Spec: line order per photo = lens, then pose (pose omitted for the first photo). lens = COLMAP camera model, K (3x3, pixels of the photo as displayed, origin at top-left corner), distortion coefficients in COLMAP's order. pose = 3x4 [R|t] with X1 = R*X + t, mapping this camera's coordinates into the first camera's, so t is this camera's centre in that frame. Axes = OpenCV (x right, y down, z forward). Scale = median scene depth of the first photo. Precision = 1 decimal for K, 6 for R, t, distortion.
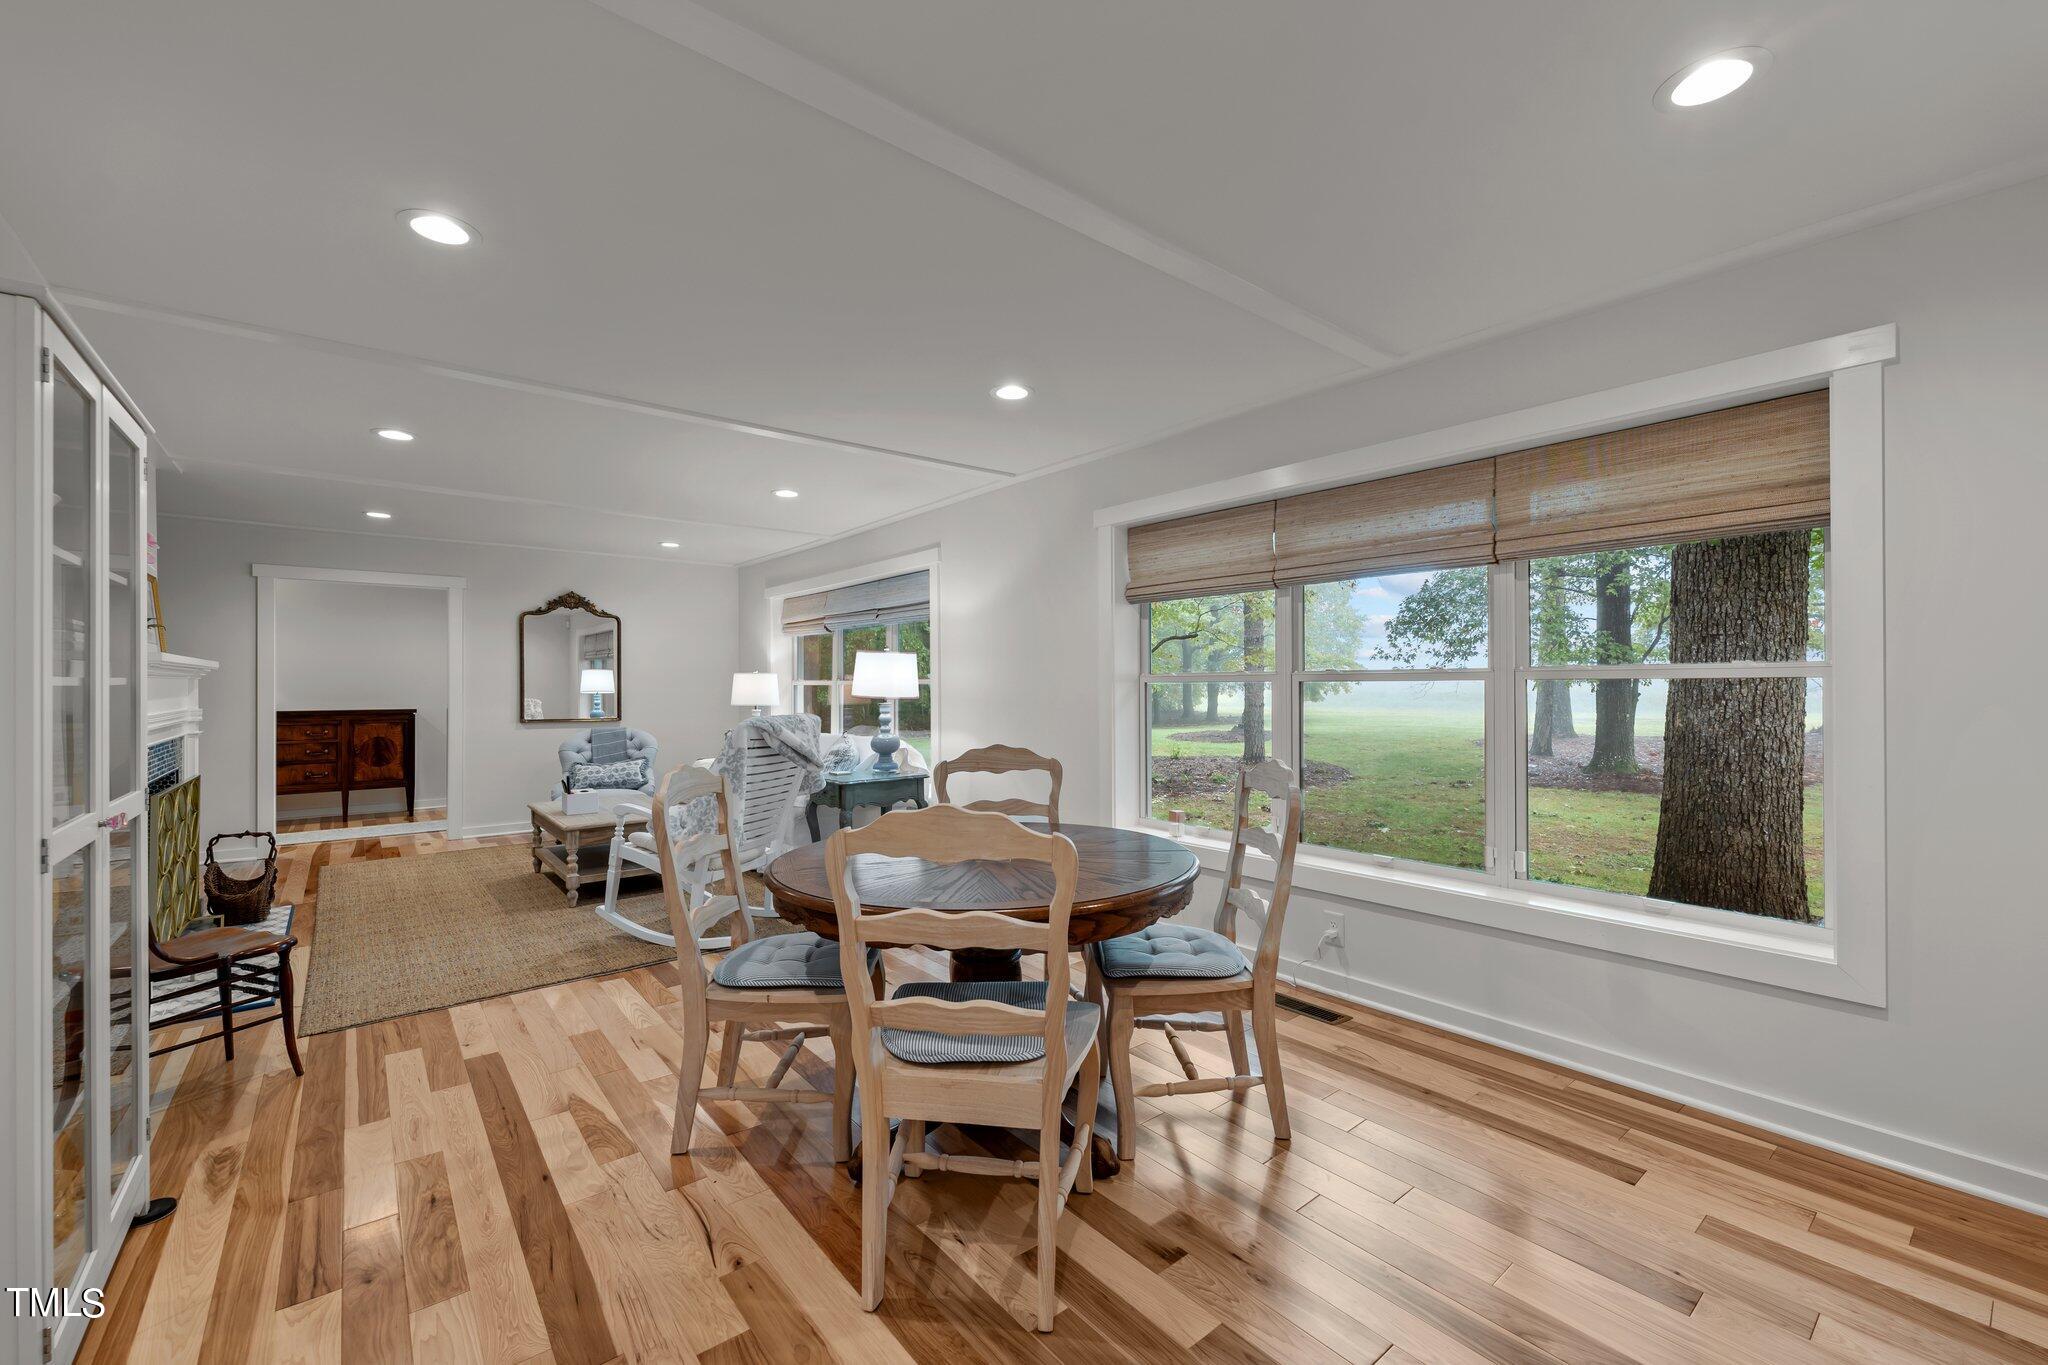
lens RADIAL K [[834.2, 0, 1024.0], [0, 834.2, 682.5], [0, 0, 1]] dist [0.001057, 0.000130]
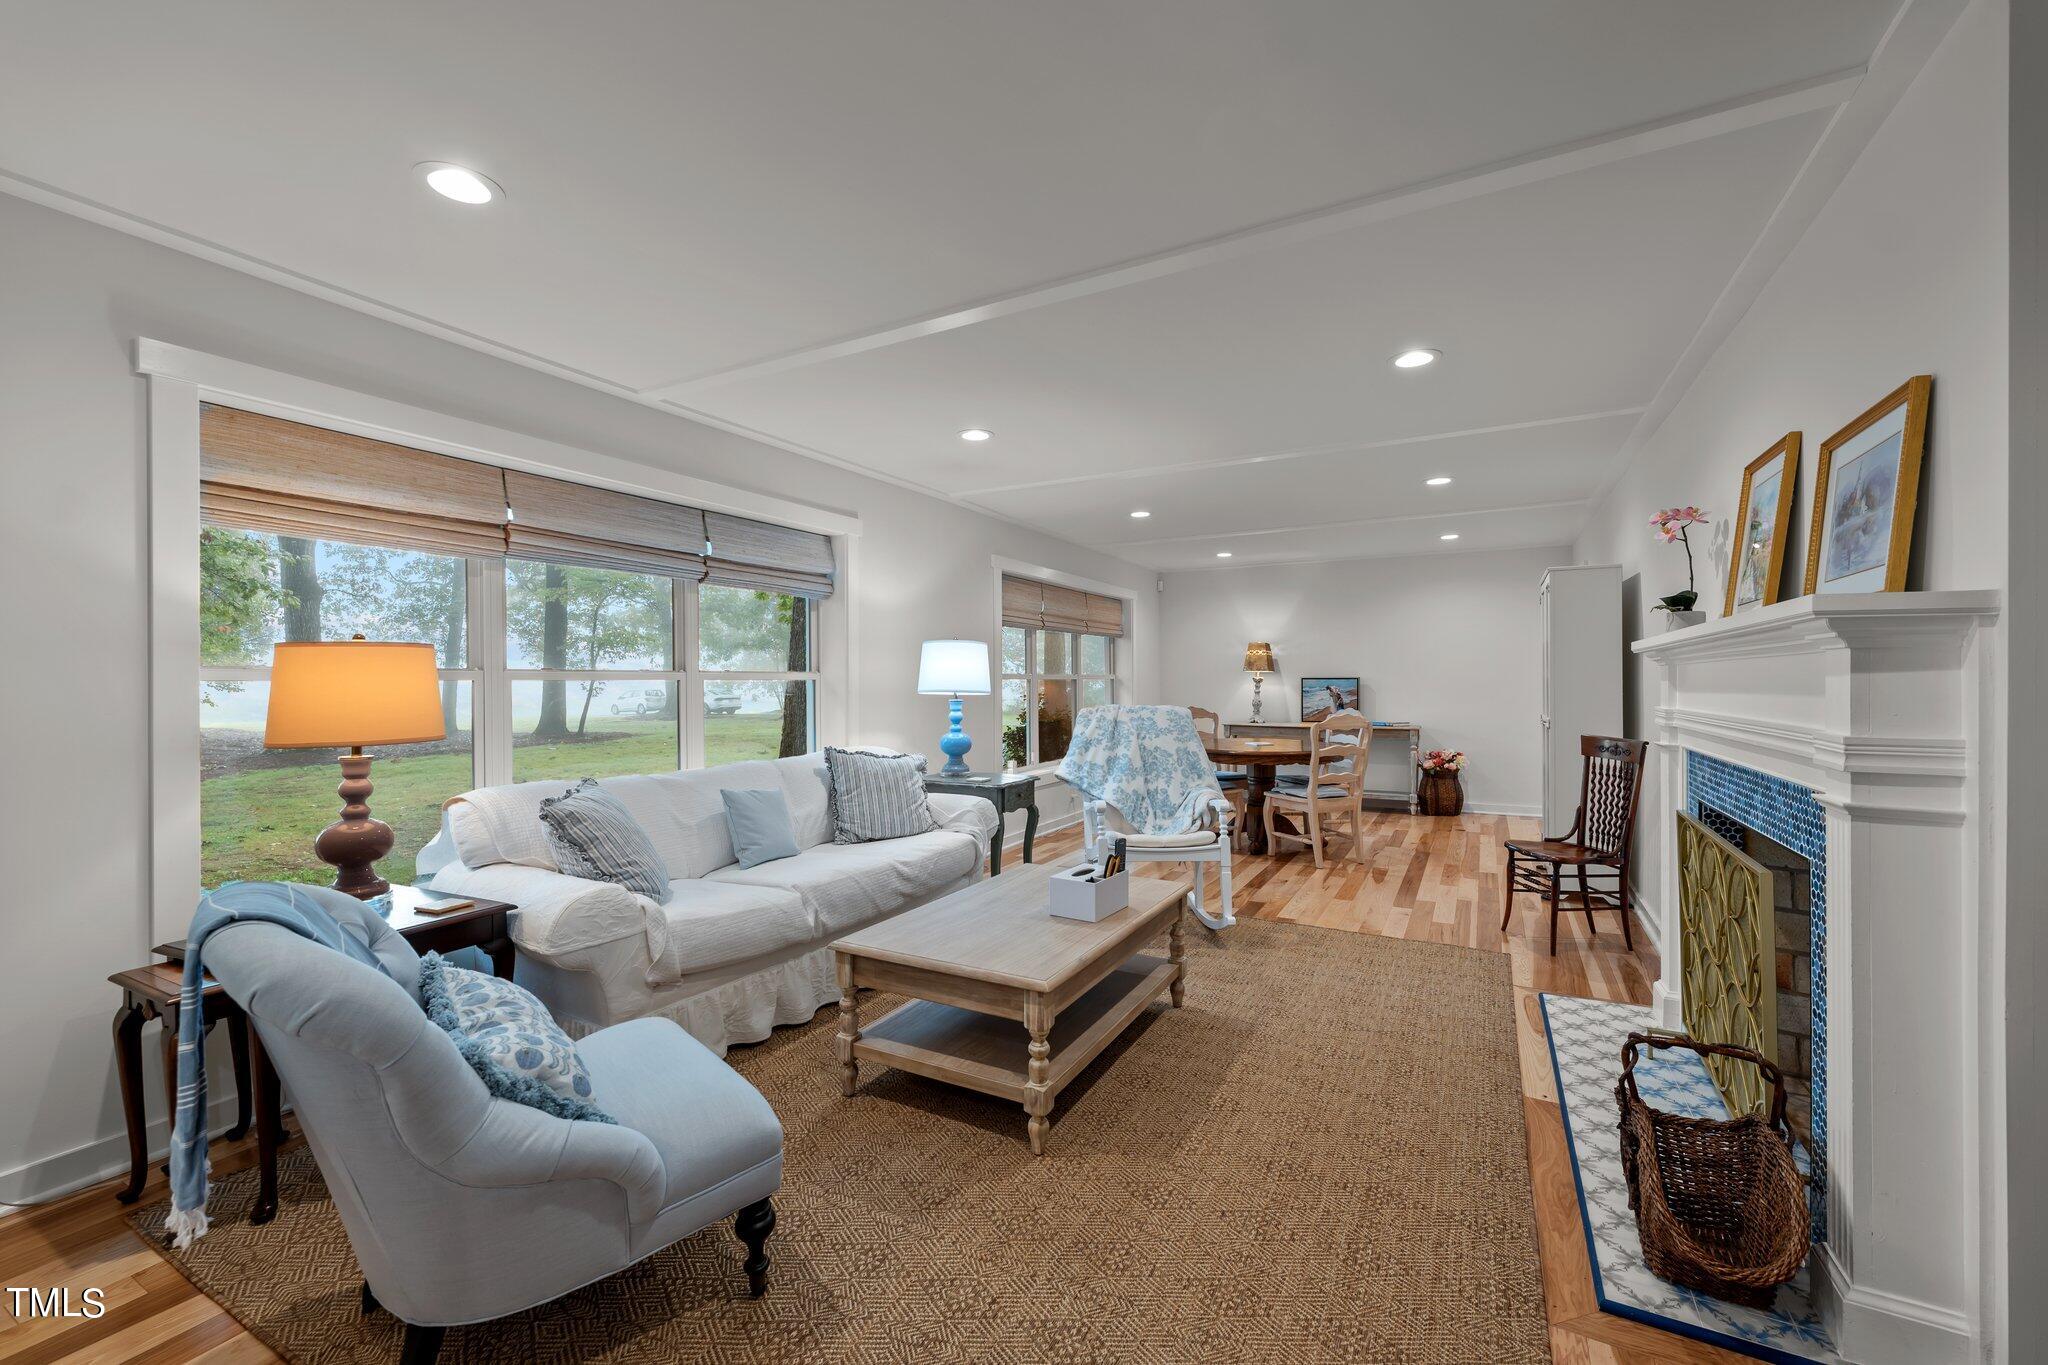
lens RADIAL K [[834.2, 0, 1024.0], [0, 834.2, 682.5], [0, 0, 1]] dist [0.001057, 0.000130]
pose [[-0.375235, 0.005794, 0.926912, -1.416772], [0.003163, 0.999983, -0.004970, 0.014123], [-0.926924, 0.001067, -0.375247, 1.728218]]
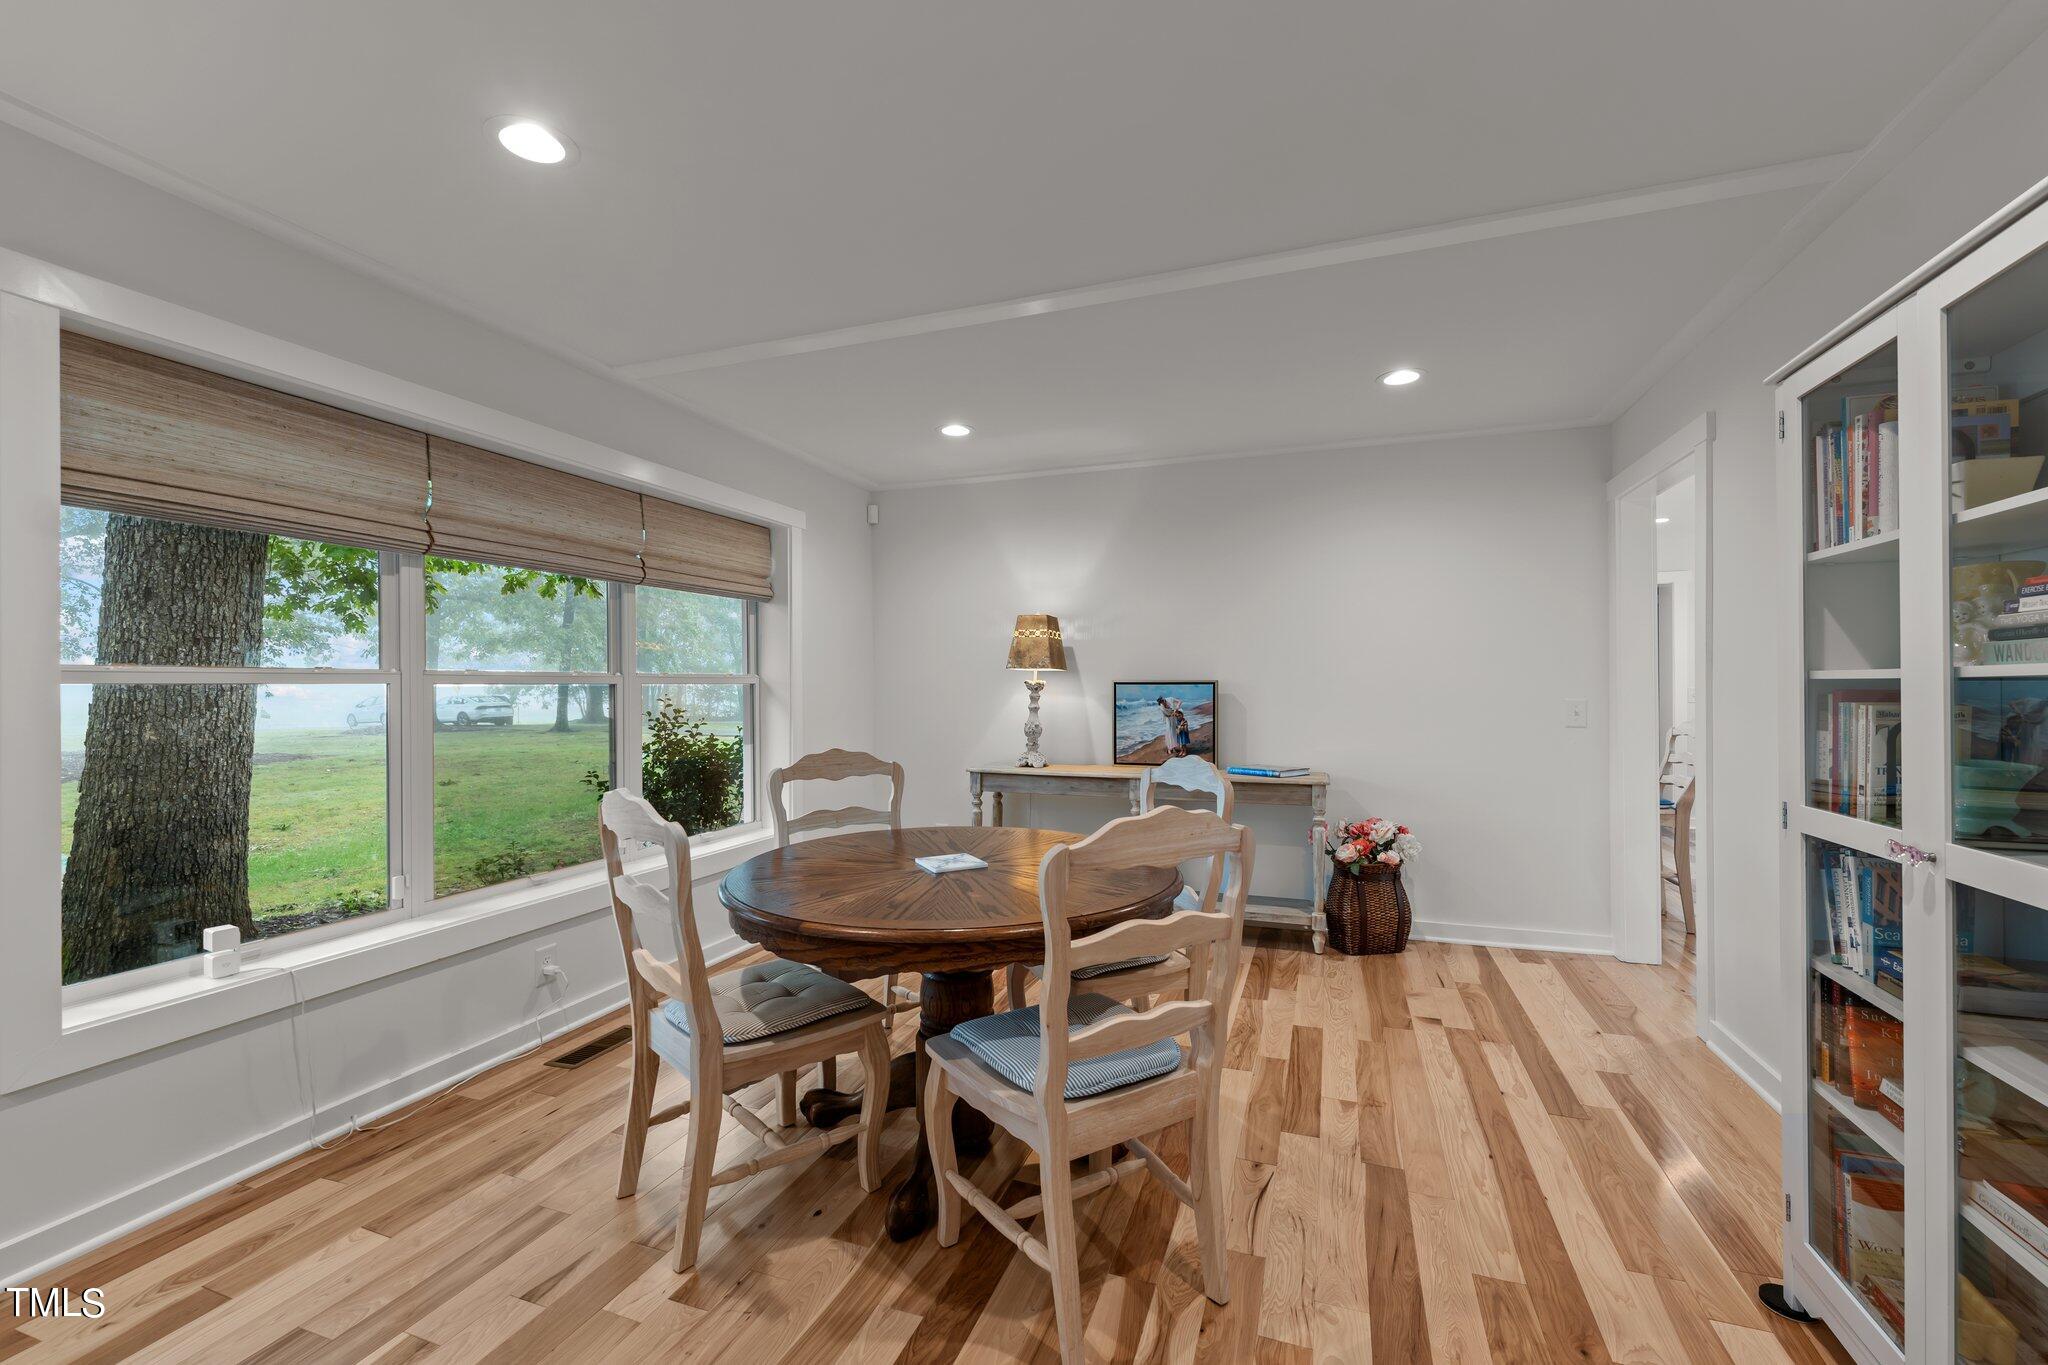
lens RADIAL K [[836.2, 0, 1024.0], [0, 836.2, 682.5], [0, 0, 1]] dist [0.000480, -0.000042]
pose [[-0.513656, 0.010452, 0.857932, -0.590268], [0.001809, 0.999937, -0.011099, 0.006888], [-0.857994, -0.004149, -0.513643, 0.930961]]
